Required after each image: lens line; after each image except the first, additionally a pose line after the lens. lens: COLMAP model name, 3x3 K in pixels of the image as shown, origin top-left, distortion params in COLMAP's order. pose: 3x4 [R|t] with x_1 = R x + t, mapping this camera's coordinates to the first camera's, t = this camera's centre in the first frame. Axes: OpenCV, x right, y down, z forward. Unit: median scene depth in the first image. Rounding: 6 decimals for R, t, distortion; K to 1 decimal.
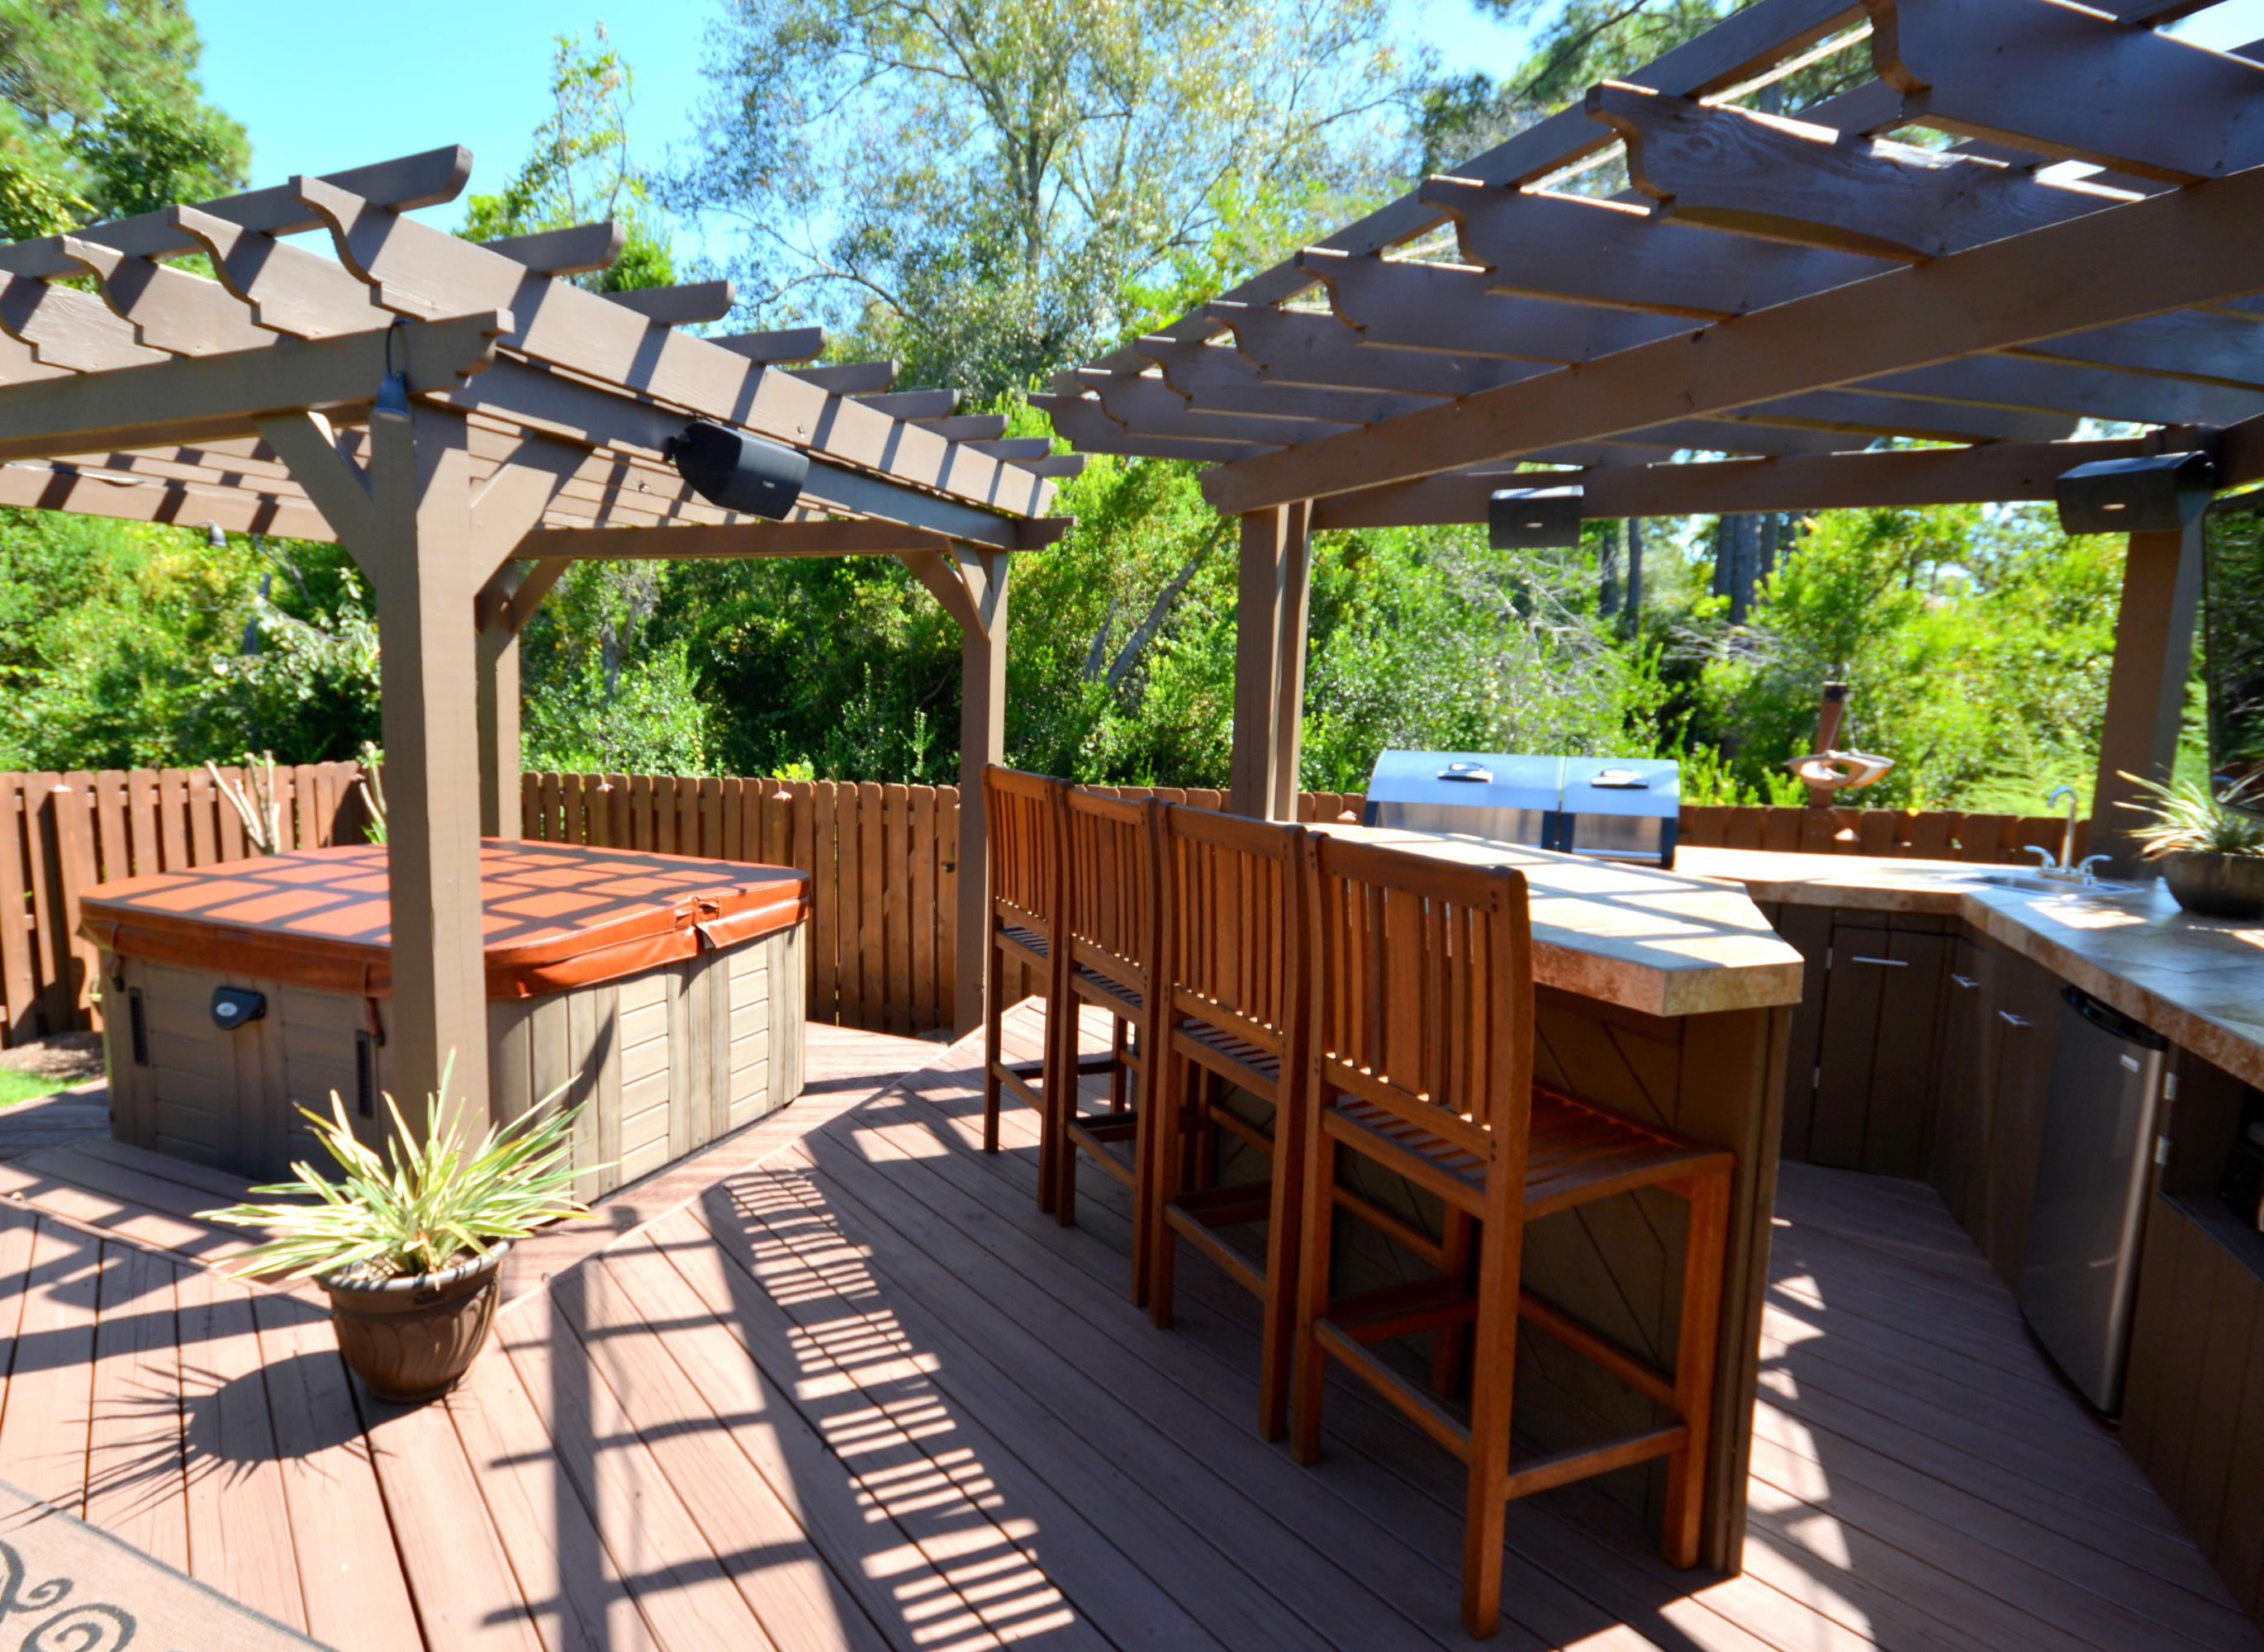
lens RADIAL K [[1154.6, 0, 1132.0], [0, 1154.6, 826.0], [0, 0, 1]] dist [0.002388, 0.000442]
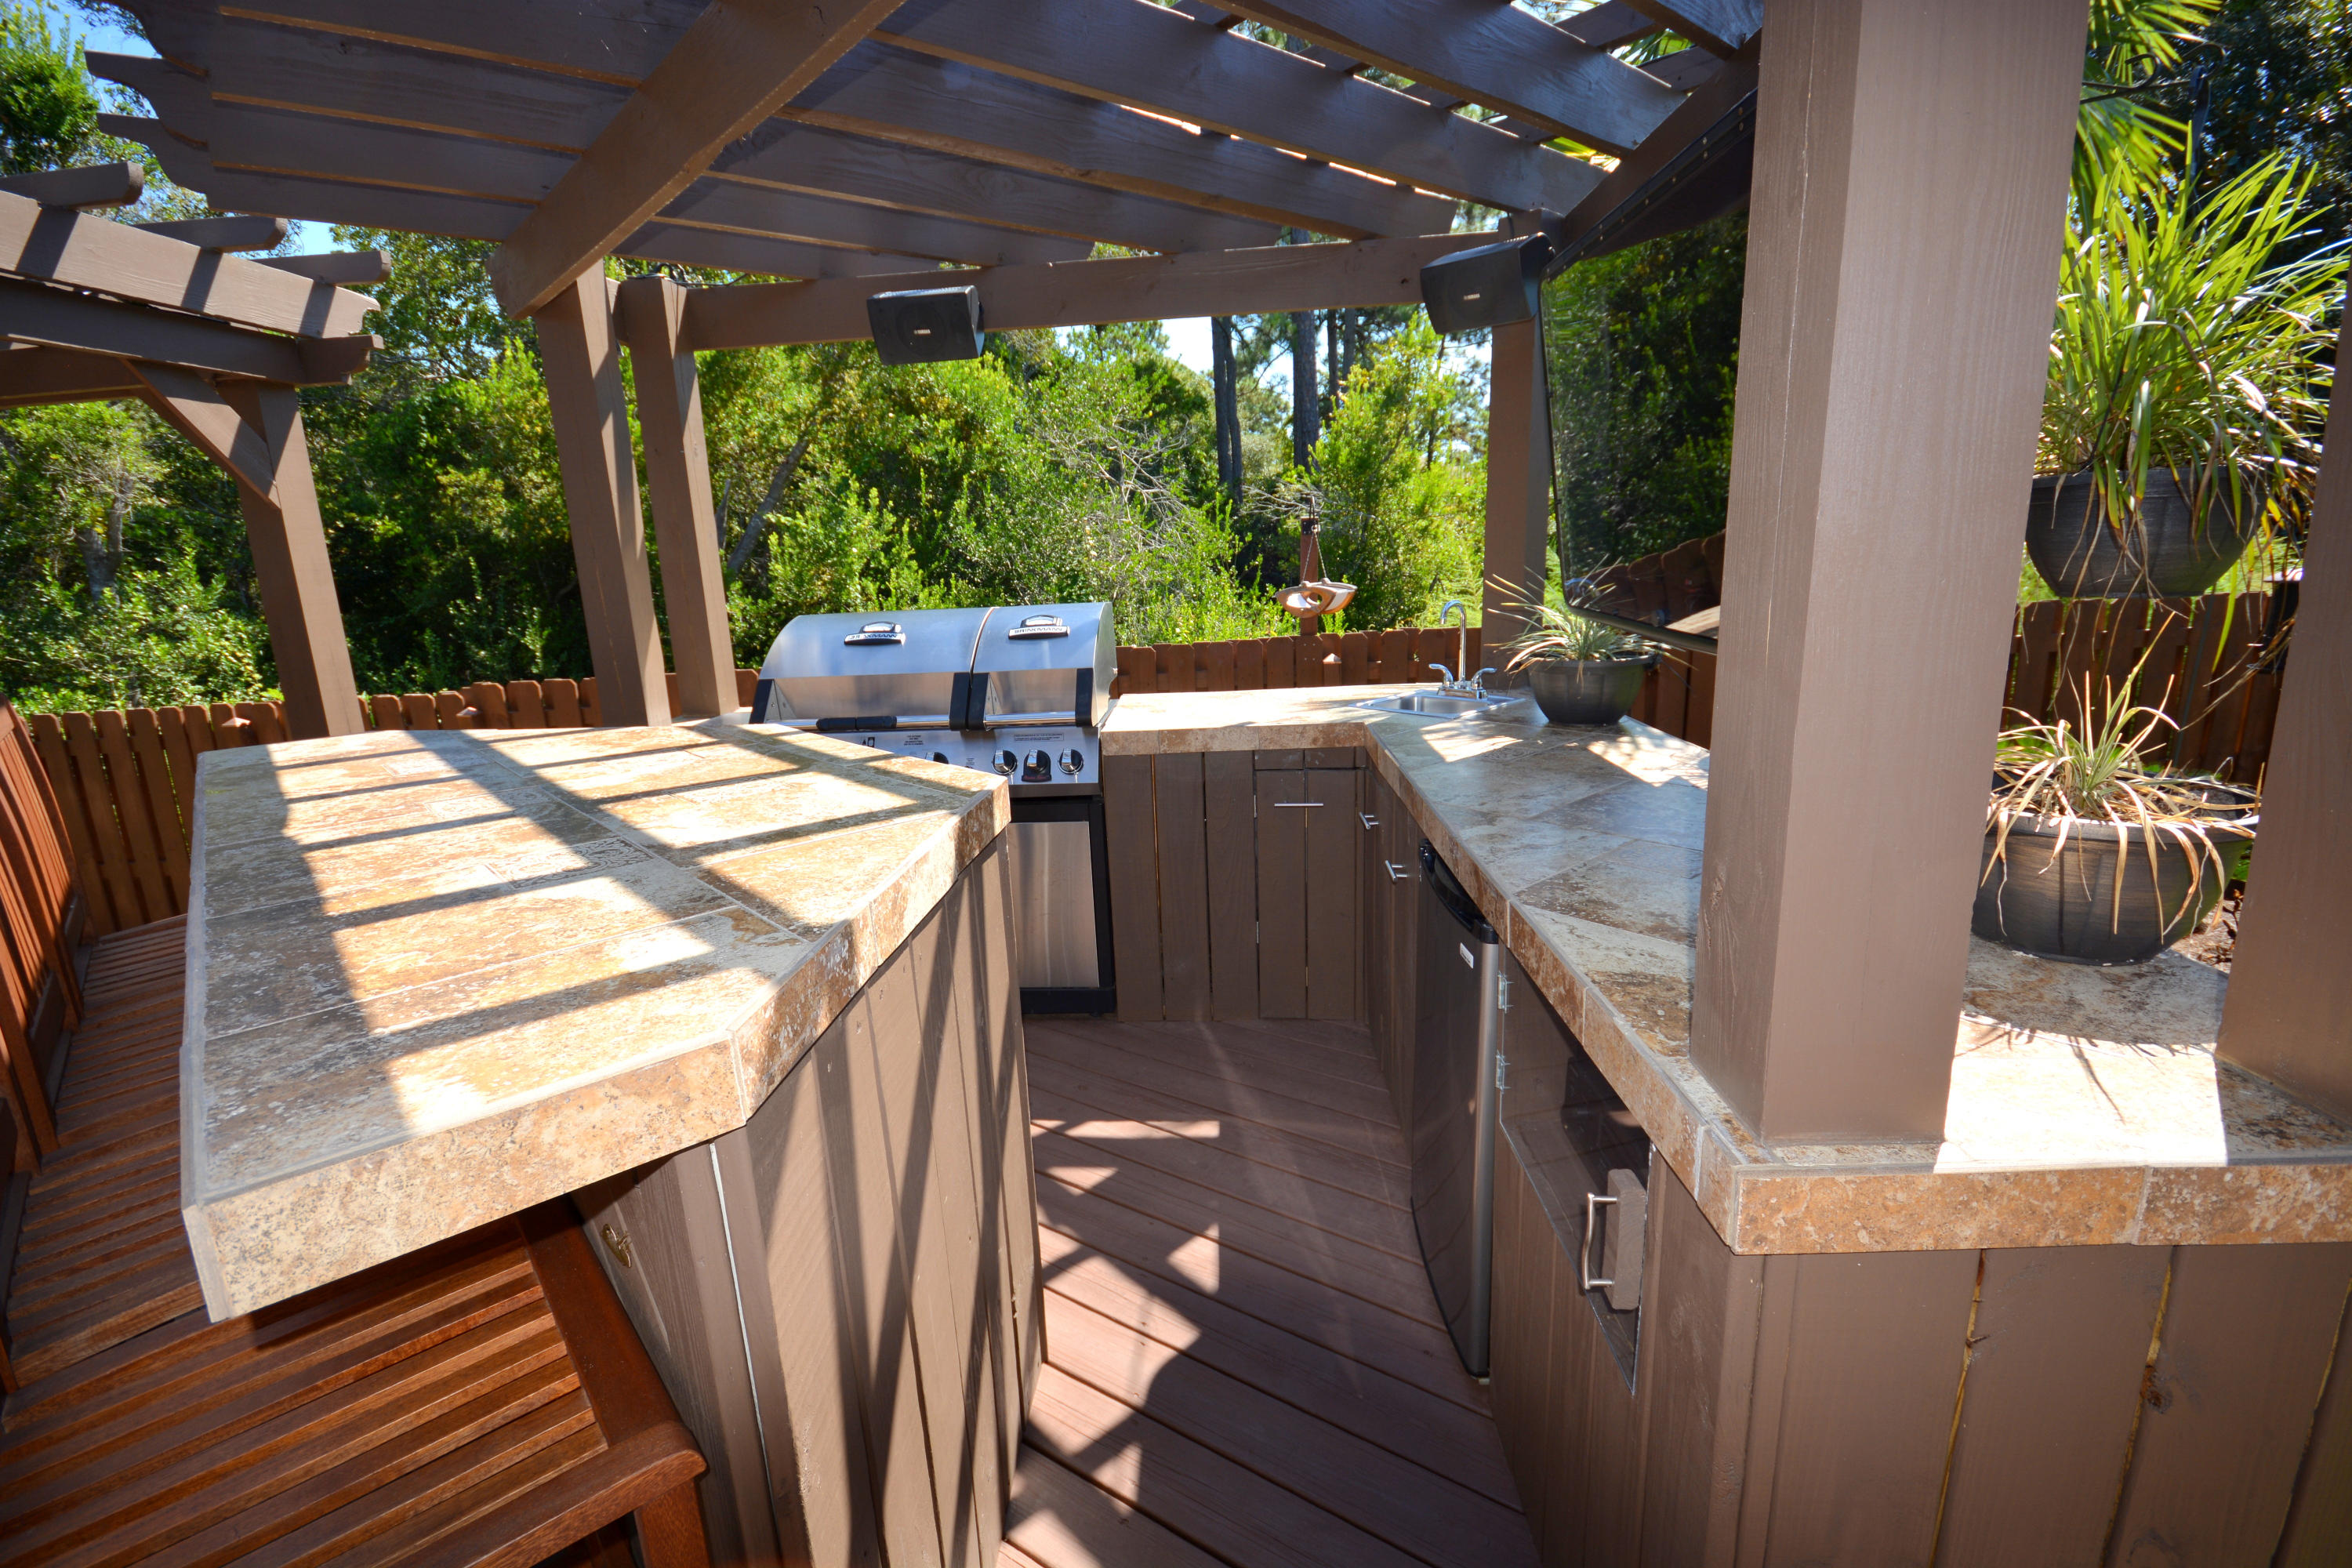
lens RADIAL K [[1048.3, 0, 1176.0], [0, 1048.3, 784.0], [0, 0, 1]] dist [0.000921, -0.009566]
pose [[0.931420, -0.131721, 0.339273, 0.134966], [0.098301, 0.988611, 0.113954, -0.002375], [-0.350419, -0.072788, 0.933760, 0.124134]]
